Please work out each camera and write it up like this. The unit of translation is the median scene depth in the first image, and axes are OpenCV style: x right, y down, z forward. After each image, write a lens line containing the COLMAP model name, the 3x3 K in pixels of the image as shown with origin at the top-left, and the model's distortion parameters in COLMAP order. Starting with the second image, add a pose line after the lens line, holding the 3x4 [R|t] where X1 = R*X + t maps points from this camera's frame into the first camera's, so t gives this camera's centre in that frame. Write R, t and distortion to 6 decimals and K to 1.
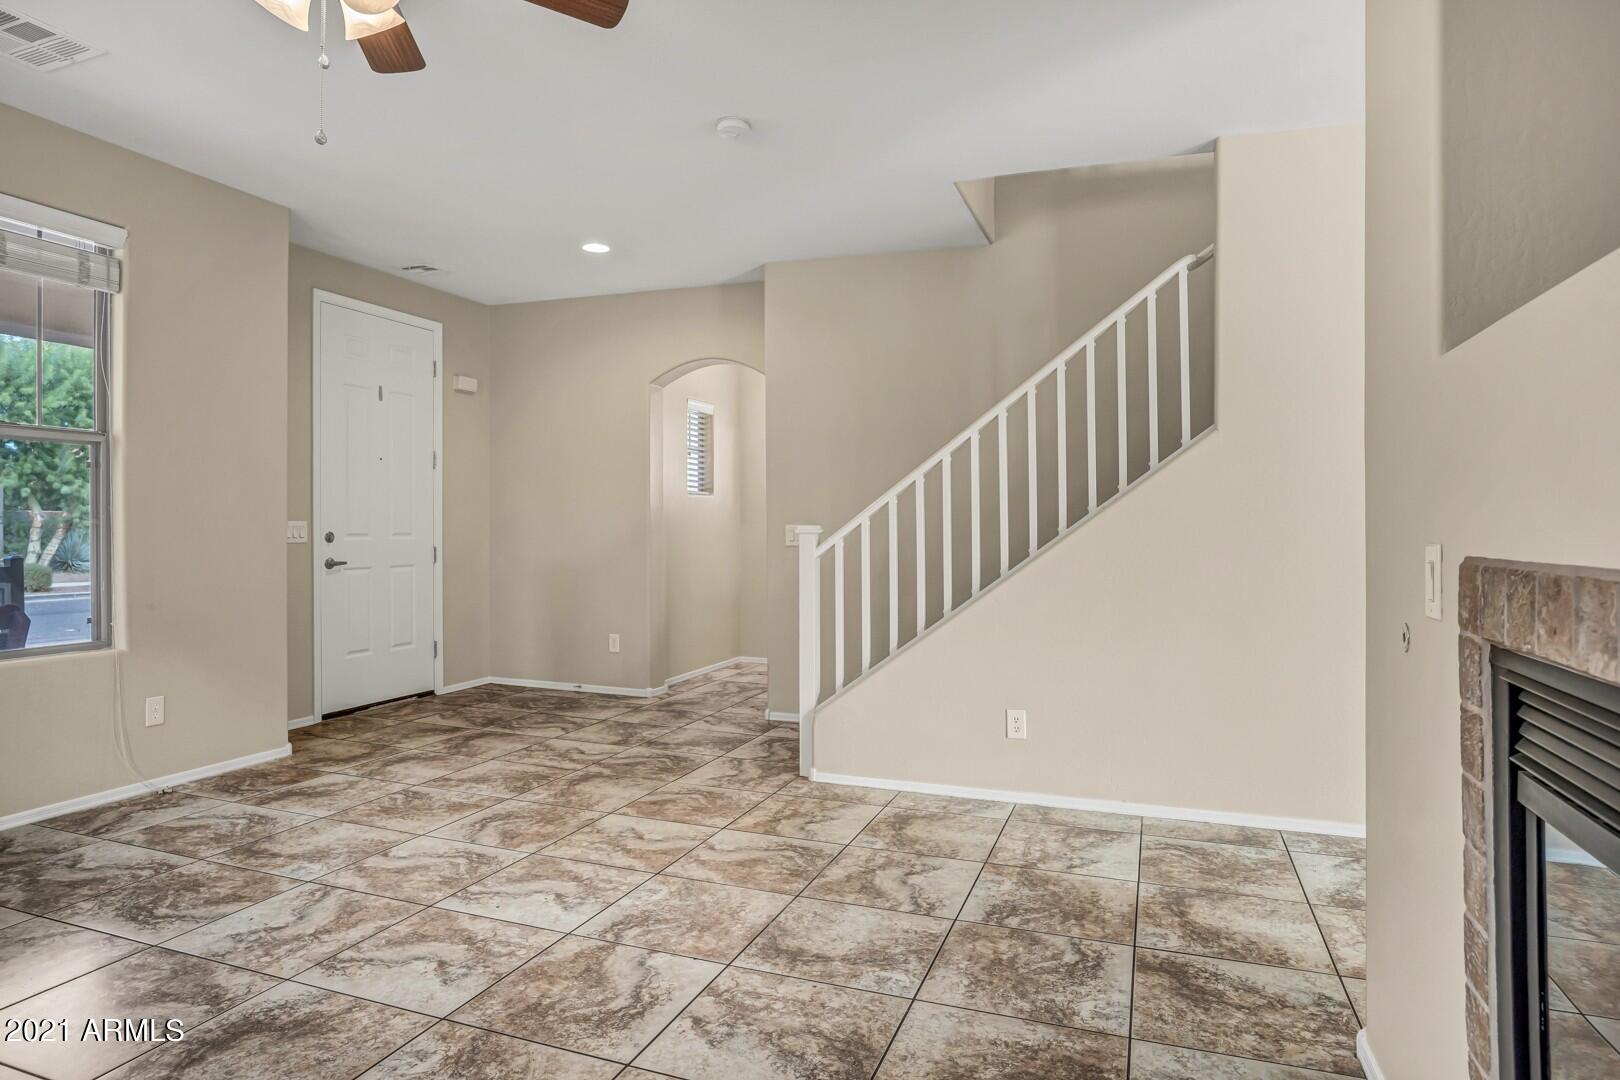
lens RADIAL K [[949.9, 0, 818.9], [0, 949.9, 533.6], [0, 0, 1]] dist [-0.050617, 0.024463]
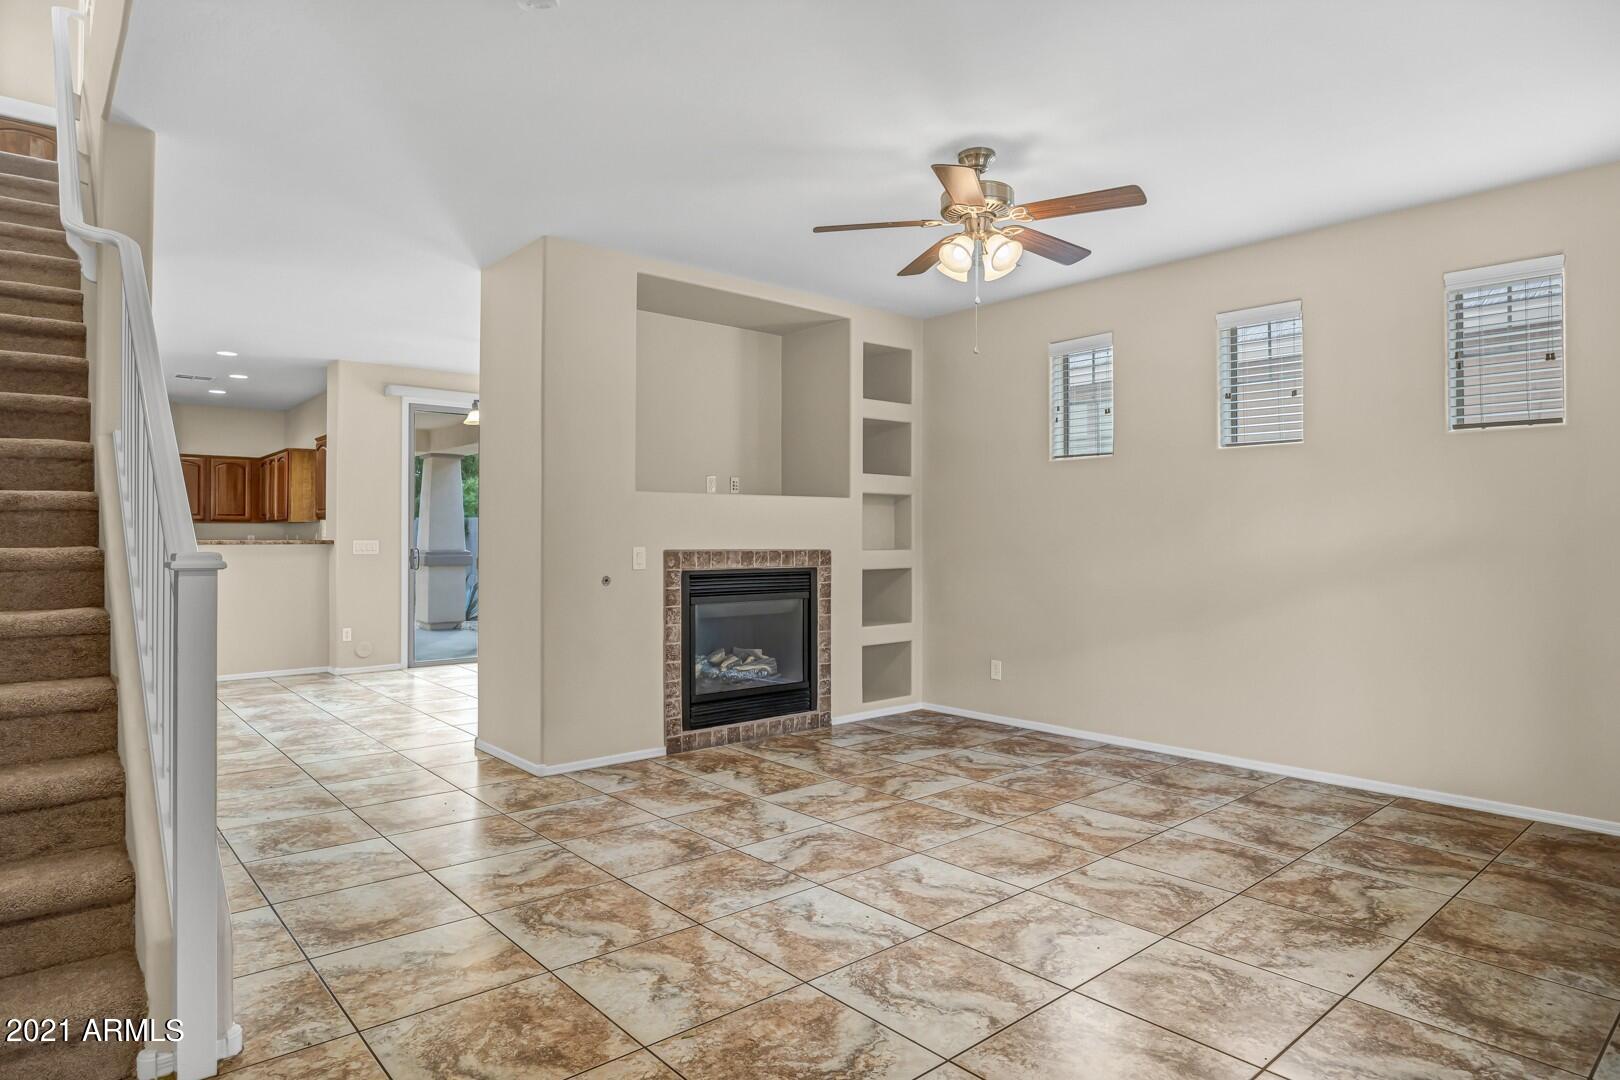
lens RADIAL K [[924.7, 0, 822.6], [0, 924.7, 532.7], [0, 0, 1]] dist [-0.046146, 0.019297]
pose [[-0.886289, -0.004217, 0.463114, -0.735351], [-0.003397, 0.999991, 0.002606, -0.030026], [-0.463121, 0.000737, -0.886295, 1.844928]]
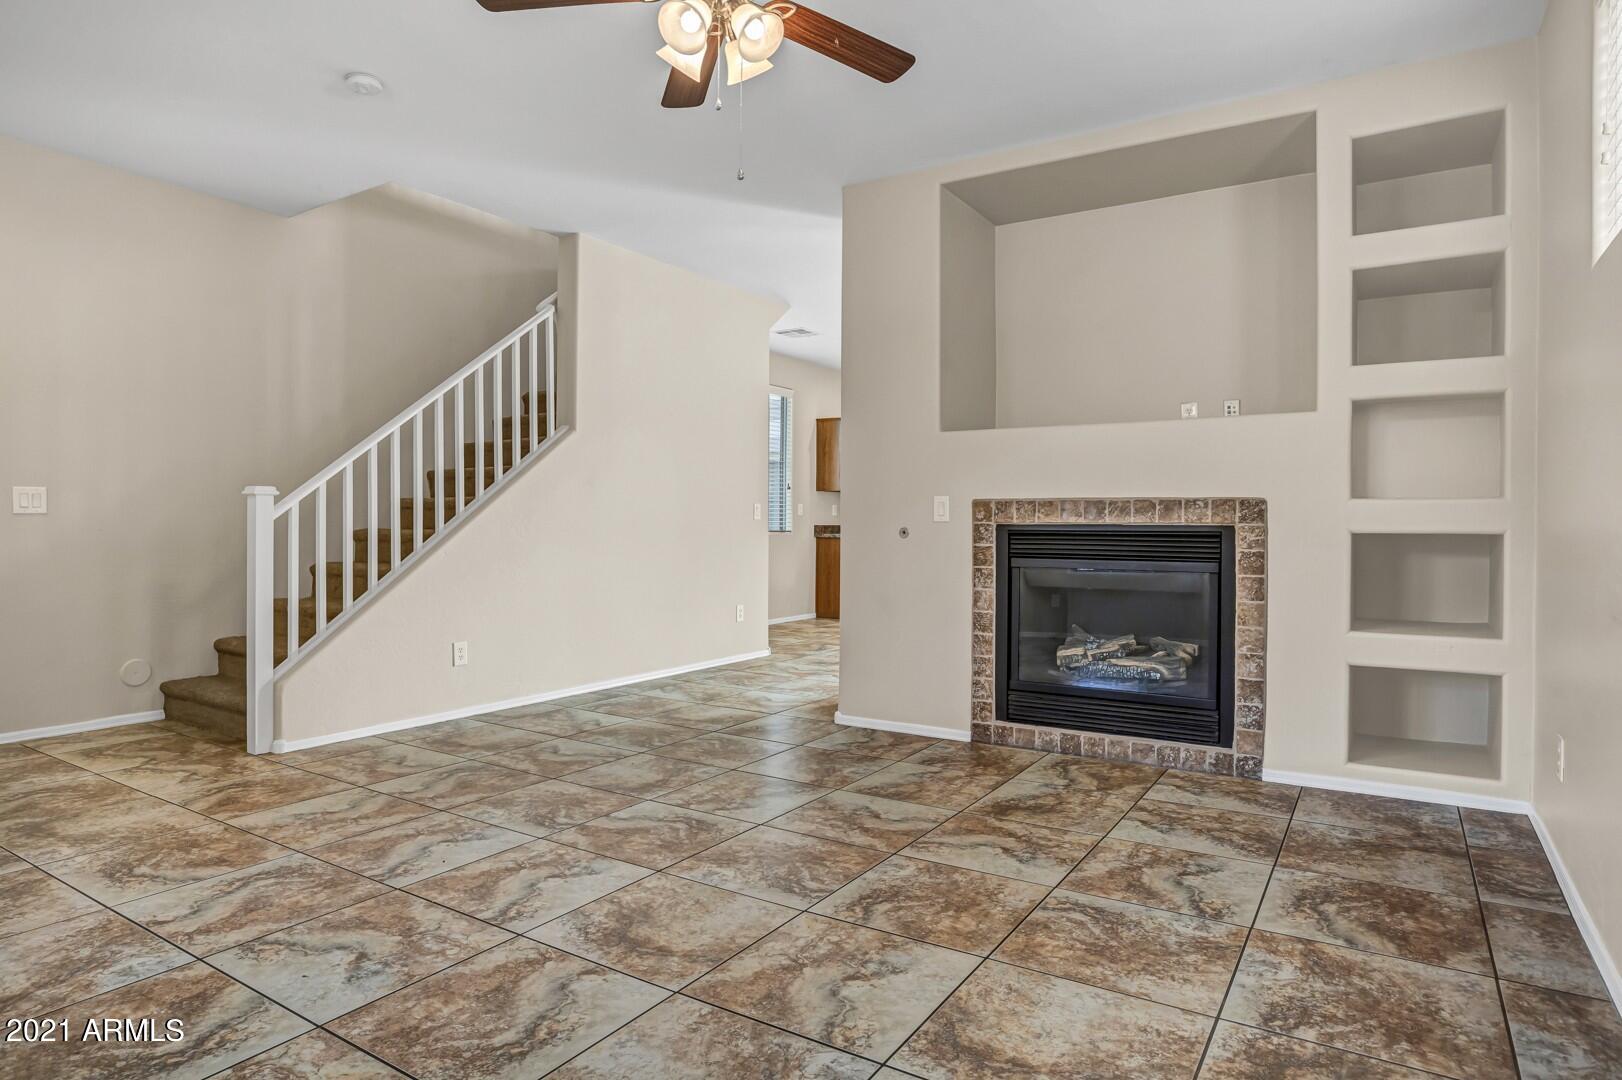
lens RADIAL K [[925.9, 0, 823.6], [0, 925.9, 532.7], [0, 0, 1]] dist [-0.046146, 0.019297]
pose [[0.195855, -0.014294, 0.980529, -1.149197], [0.003668, 0.999897, 0.013844, 0.039394], [-0.980626, 0.000886, 0.195887, 0.403085]]
